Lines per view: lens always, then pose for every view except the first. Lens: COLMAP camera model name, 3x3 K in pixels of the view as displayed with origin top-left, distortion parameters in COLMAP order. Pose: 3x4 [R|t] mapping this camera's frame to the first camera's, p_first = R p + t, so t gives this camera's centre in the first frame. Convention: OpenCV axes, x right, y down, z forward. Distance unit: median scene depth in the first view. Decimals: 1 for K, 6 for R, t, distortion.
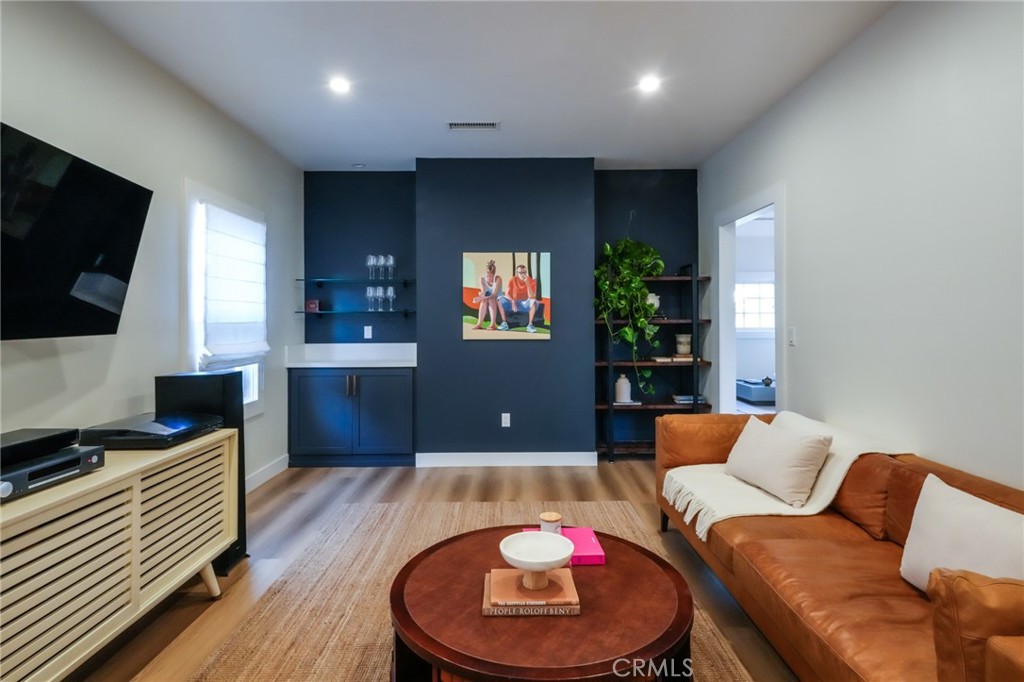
lens RADIAL K [[535.7, 0, 514.7], [0, 535.7, 311.9], [0, 0, 1]] dist [0.006583, 0.000824]
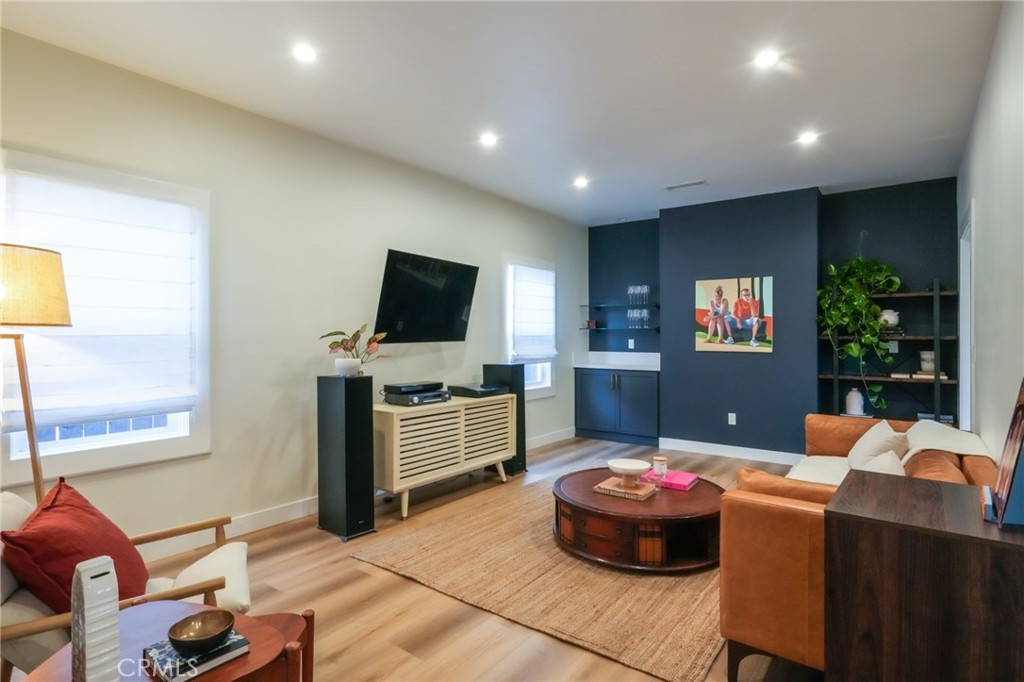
lens RADIAL K [[535.7, 0, 513.4], [0, 535.7, 339.2], [0, 0, 1]] dist [0.006583, 0.000824]
pose [[0.796555, 0.011003, -0.604465, 0.318481], [0.003153, 0.999745, 0.022354, -0.004424], [0.604557, -0.019712, 0.796318, -0.246055]]
